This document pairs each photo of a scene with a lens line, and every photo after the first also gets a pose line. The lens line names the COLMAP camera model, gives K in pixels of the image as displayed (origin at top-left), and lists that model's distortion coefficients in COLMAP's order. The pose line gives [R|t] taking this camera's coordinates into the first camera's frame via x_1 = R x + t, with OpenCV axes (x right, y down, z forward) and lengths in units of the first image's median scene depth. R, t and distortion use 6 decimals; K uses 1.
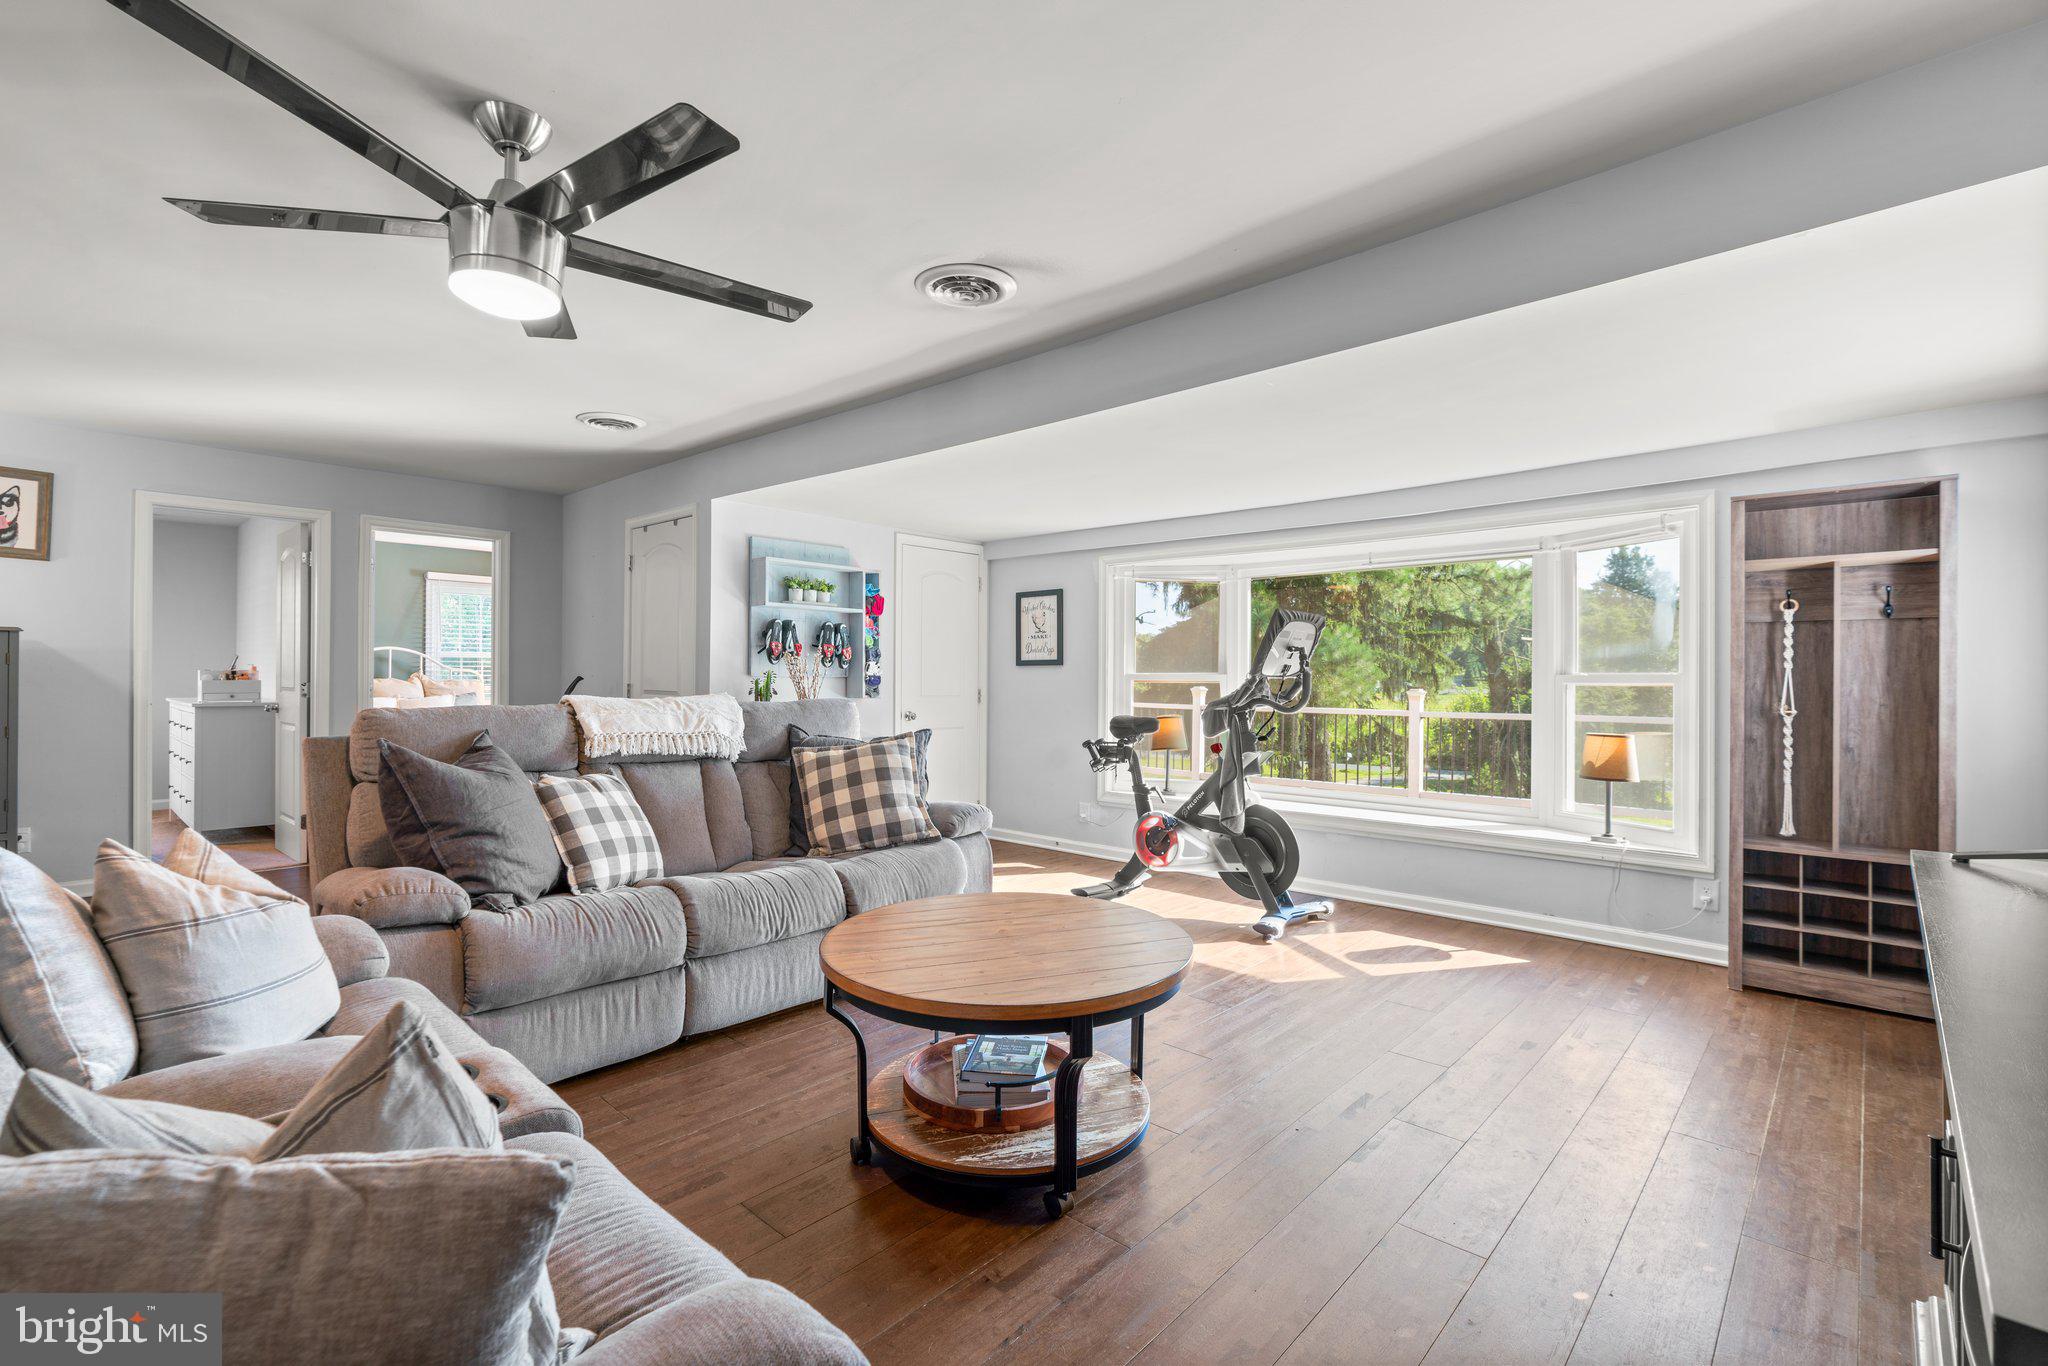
lens RADIAL K [[942.9, 0, 1015.4], [0, 942.9, 672.6], [0, 0, 1]] dist [-0.023703, 0.000371]
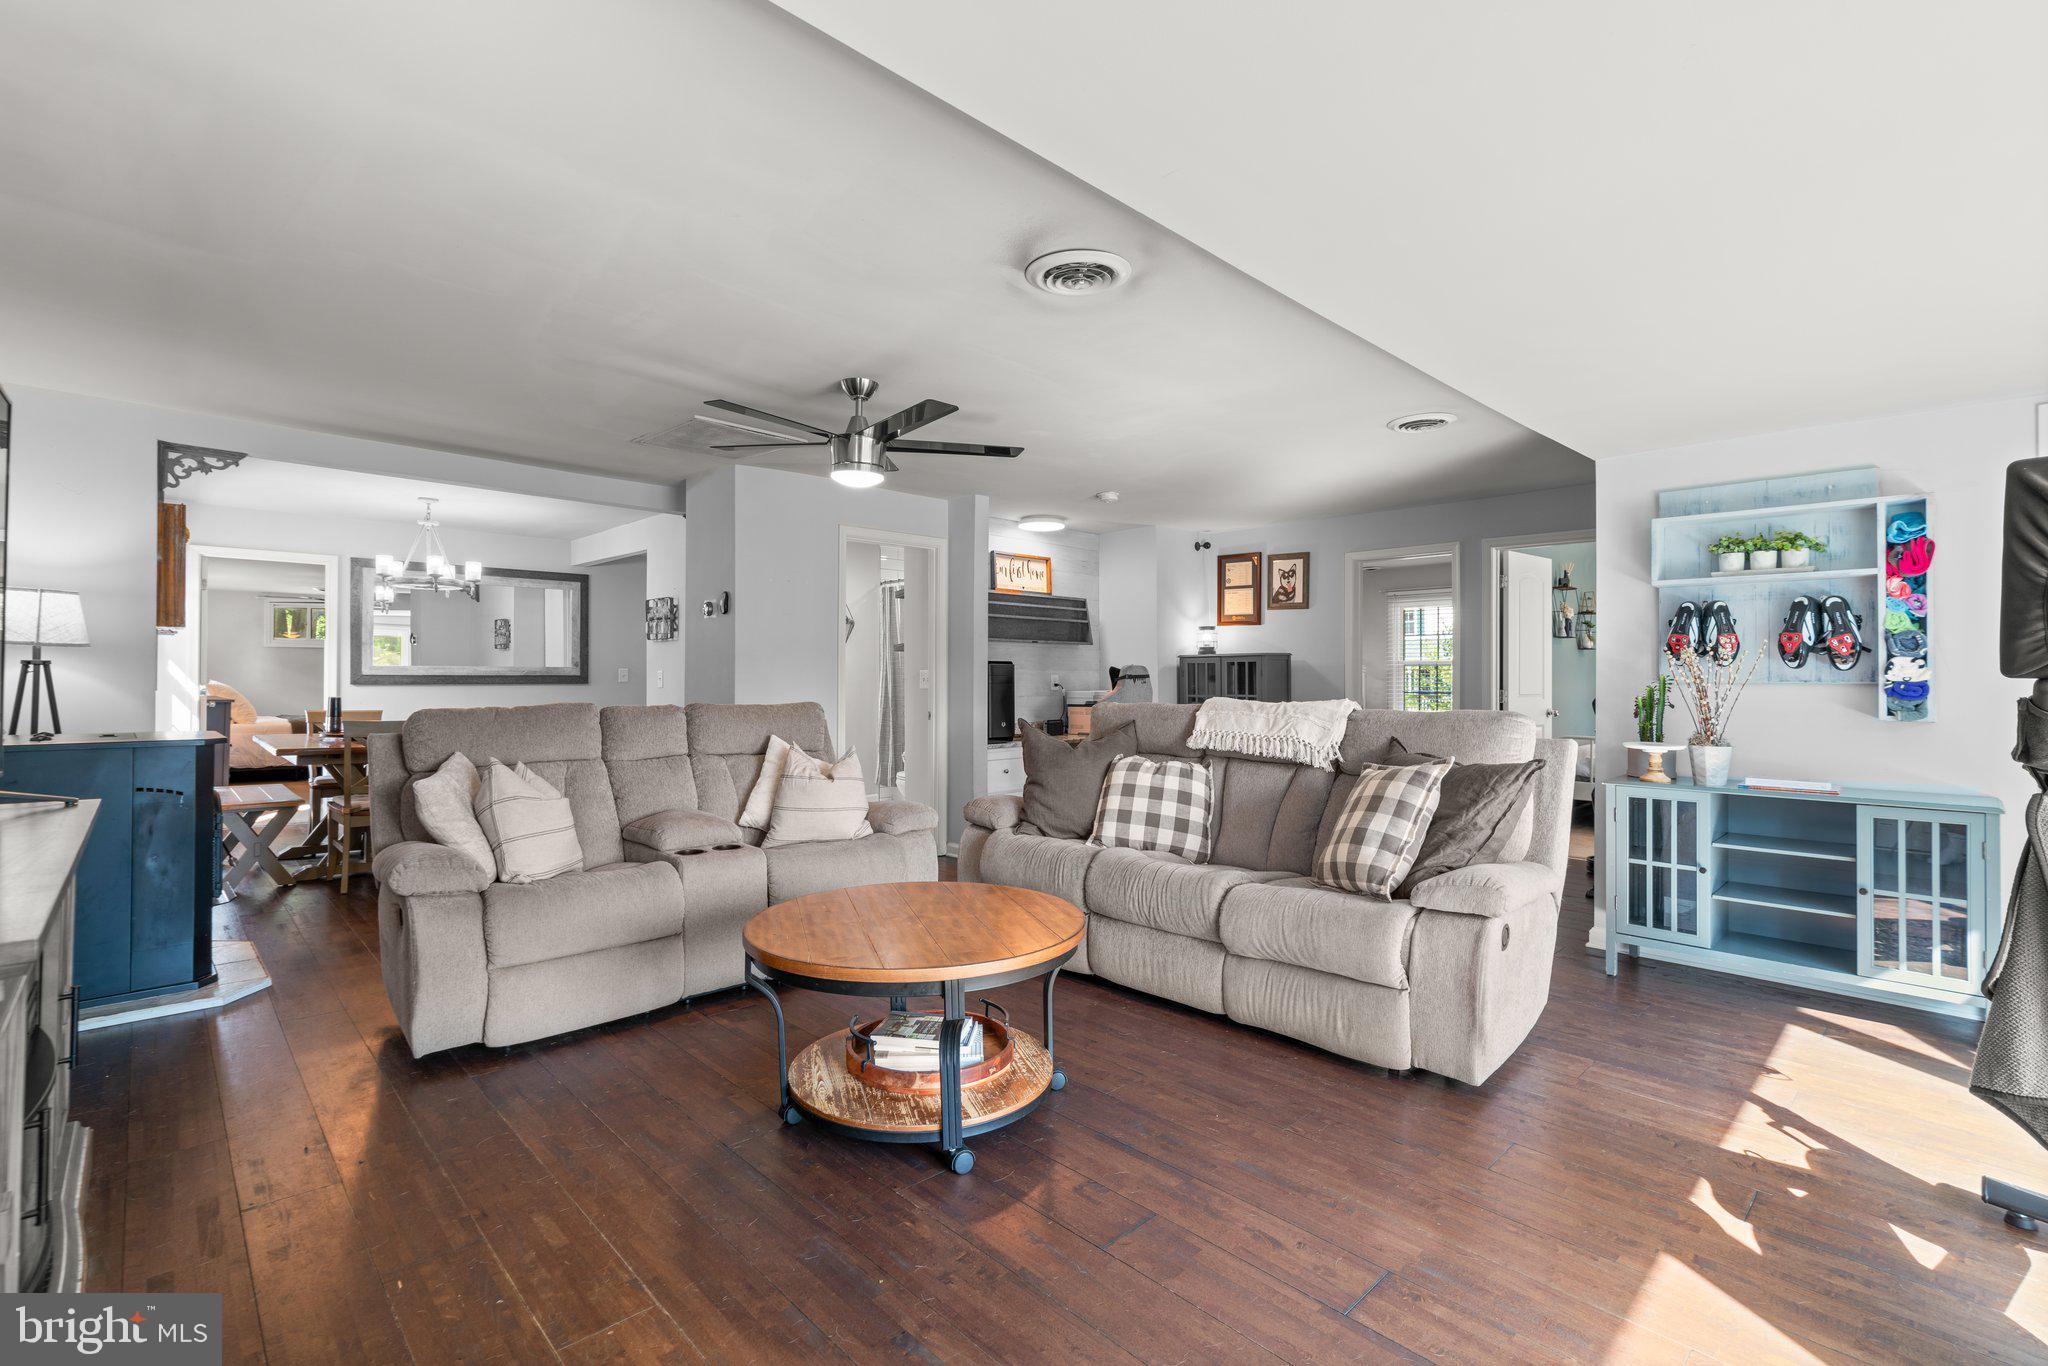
lens RADIAL K [[942.9, 0, 1014.3], [0, 942.9, 684.2], [0, 0, 1]] dist [-0.023703, 0.000371]
pose [[-0.096779, 0.000272, -0.995306, 0.580921], [0.002774, 0.999996, 0.000004, 0.004514], [0.995302, -0.002761, -0.096779, 0.662081]]
